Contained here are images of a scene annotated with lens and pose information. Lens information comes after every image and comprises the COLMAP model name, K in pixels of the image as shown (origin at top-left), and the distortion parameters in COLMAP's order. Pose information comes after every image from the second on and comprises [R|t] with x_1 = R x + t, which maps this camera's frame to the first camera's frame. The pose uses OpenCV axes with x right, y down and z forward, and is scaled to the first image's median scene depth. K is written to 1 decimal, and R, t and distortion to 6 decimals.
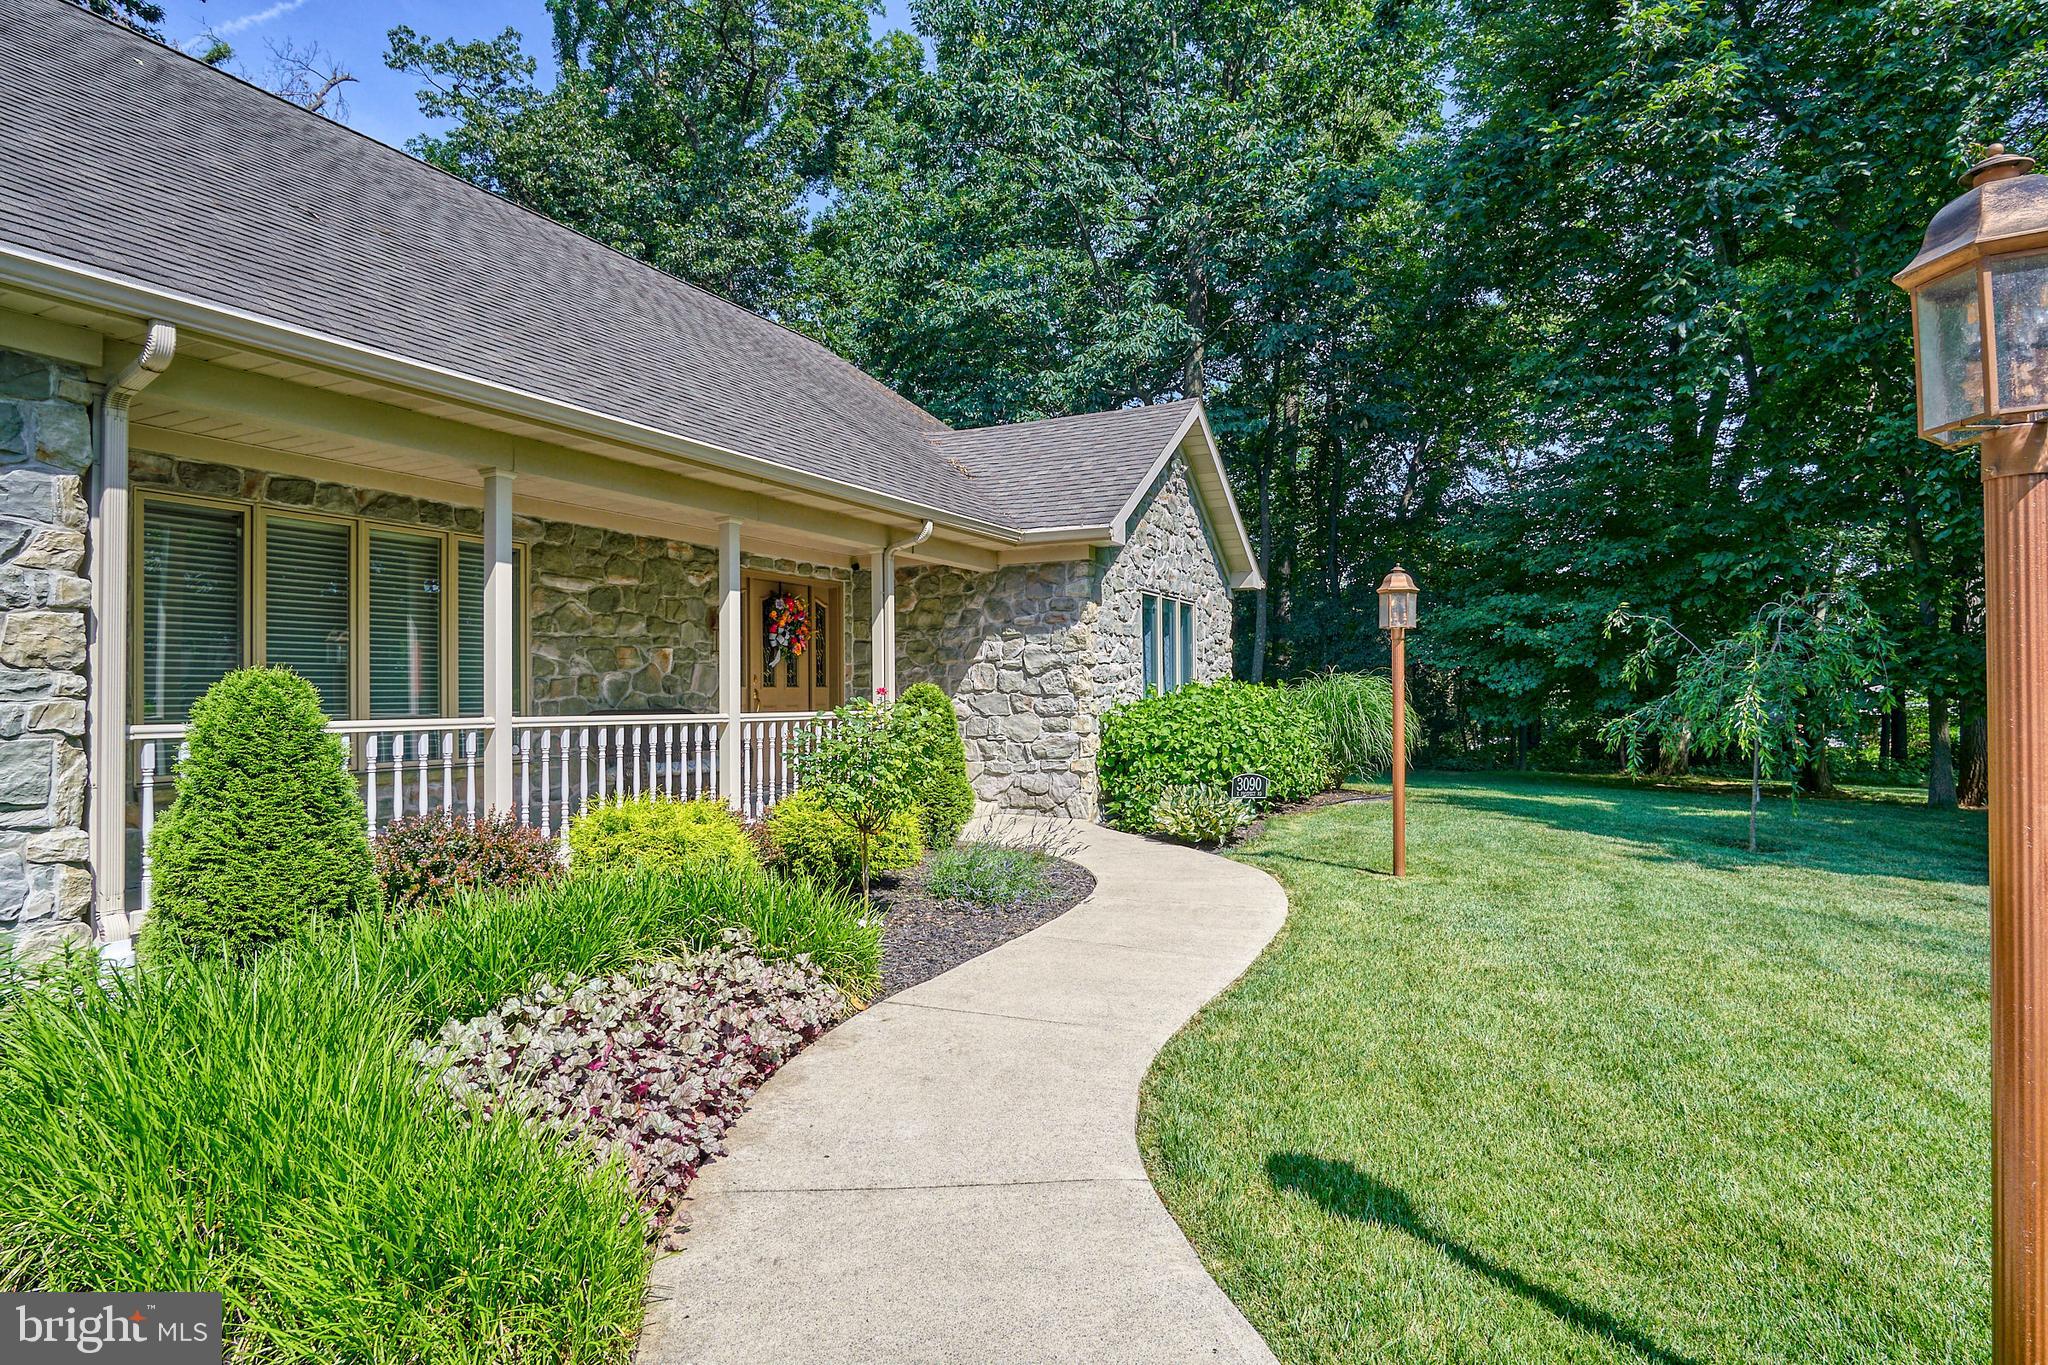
lens RADIAL K [[1088.1, 0, 1024.0], [0, 1088.1, 682.5], [0, 0, 1]] dist [-0.029530, 0.000818]
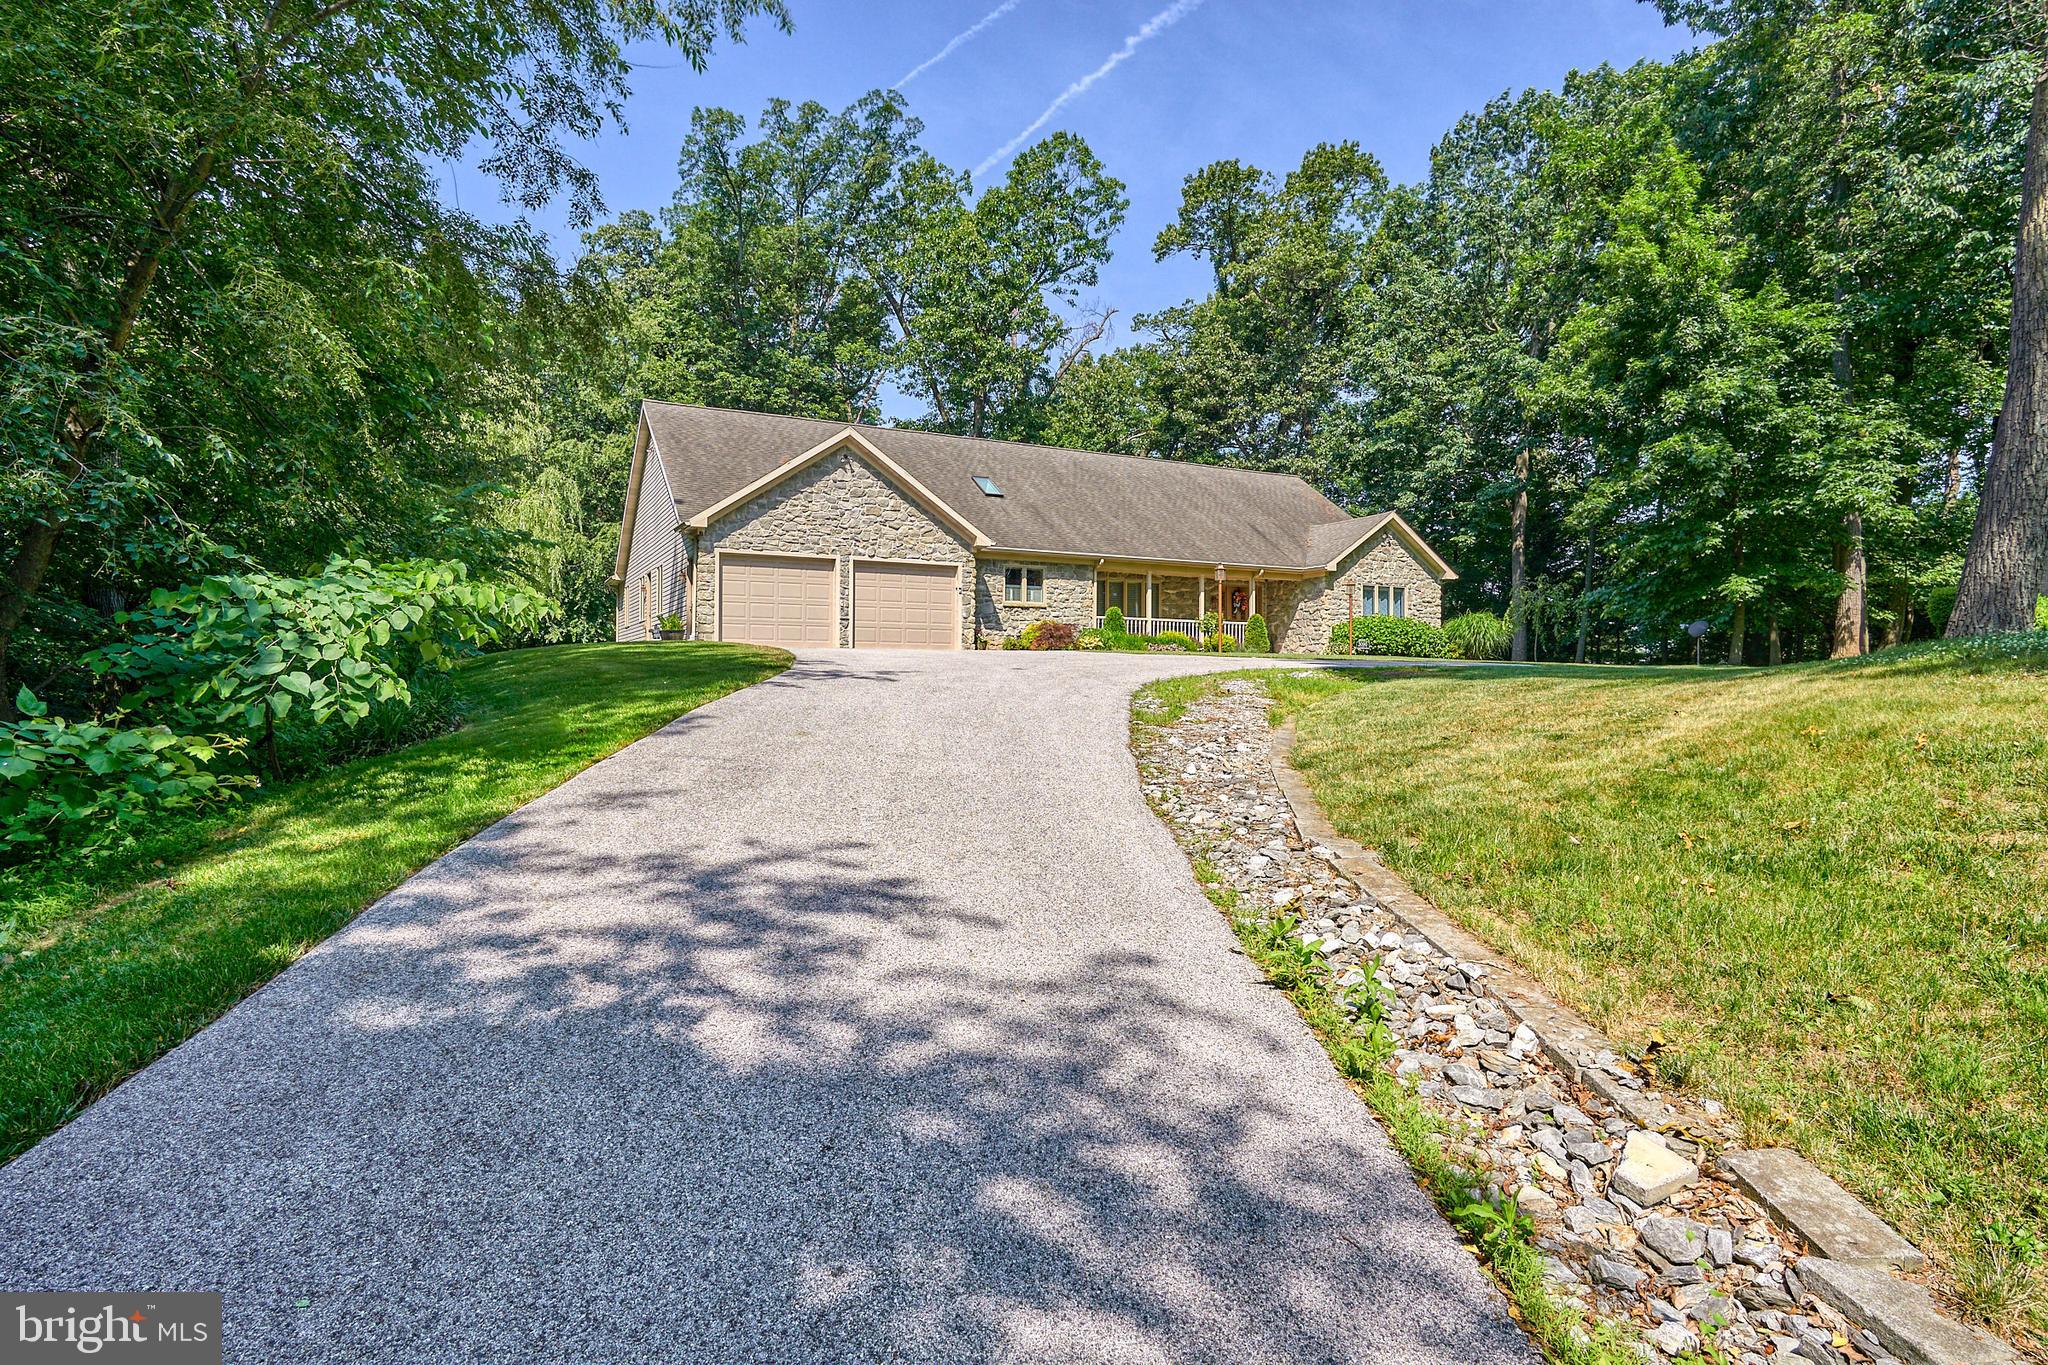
lens RADIAL K [[1088.1, 0, 1024.0], [0, 1088.1, 682.5], [0, 0, 1]] dist [-0.029530, 0.000818]
pose [[0.802793, 0.008933, -0.596191, 1.218497], [-0.002922, 0.999935, 0.011048, 0.160735], [0.596251, -0.007128, 0.802767, -2.014734]]
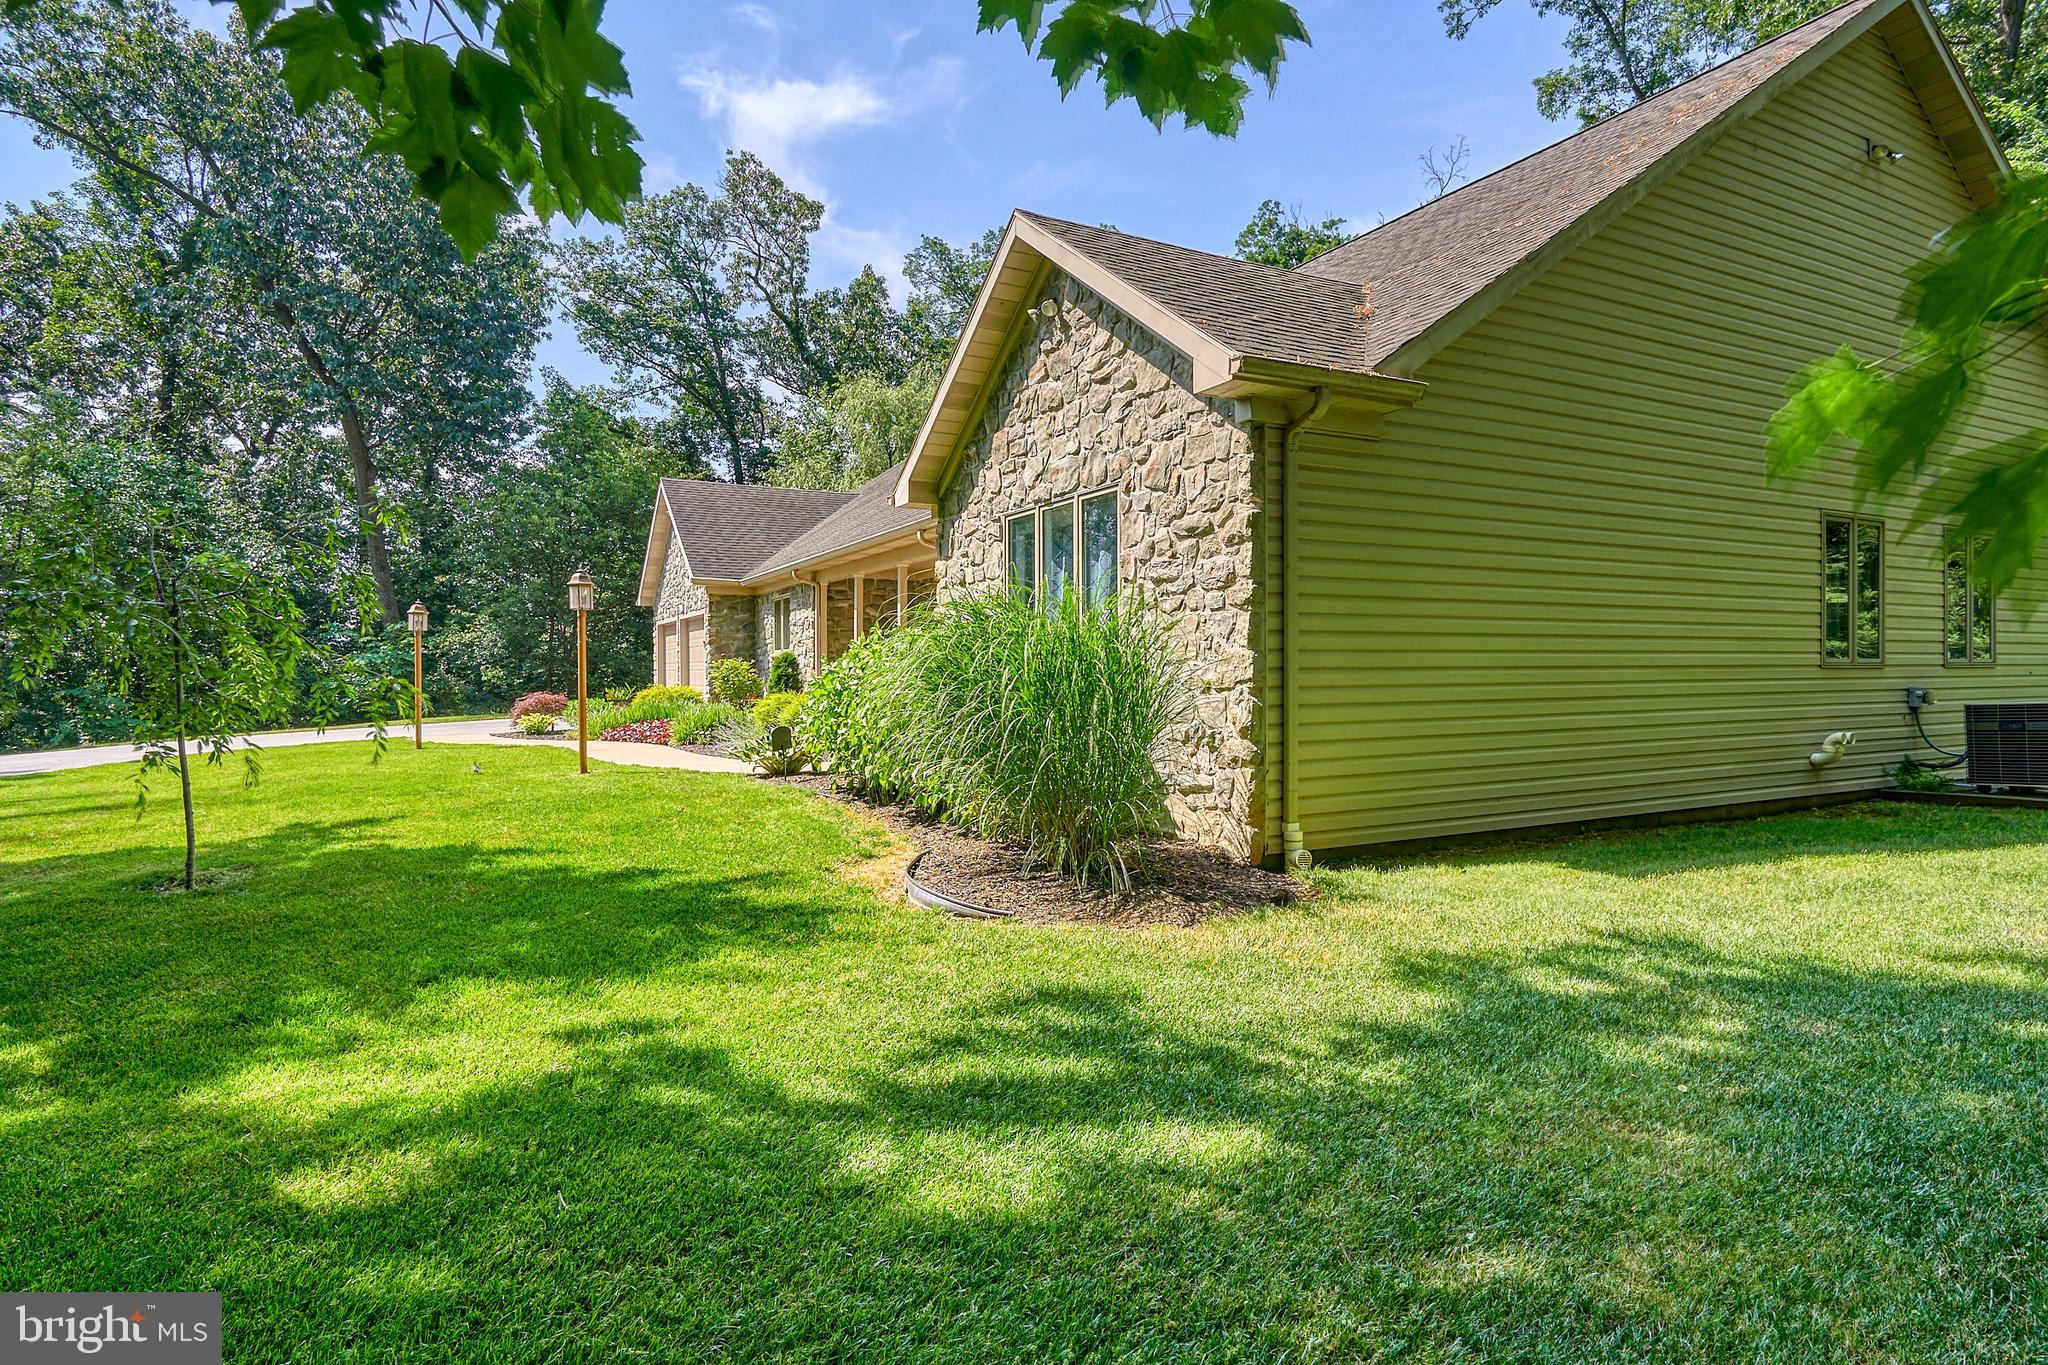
lens RADIAL K [[1118.0, 0, 1024.0], [0, 1118.0, 682.5], [0, 0, 1]] dist [-0.029872, 0.001828]
pose [[-0.583602, 0.008839, -0.811992, 0.856189], [0.012563, 0.999919, 0.001855, 0.038846], [0.811942, -0.009118, -0.583666, 1.664229]]
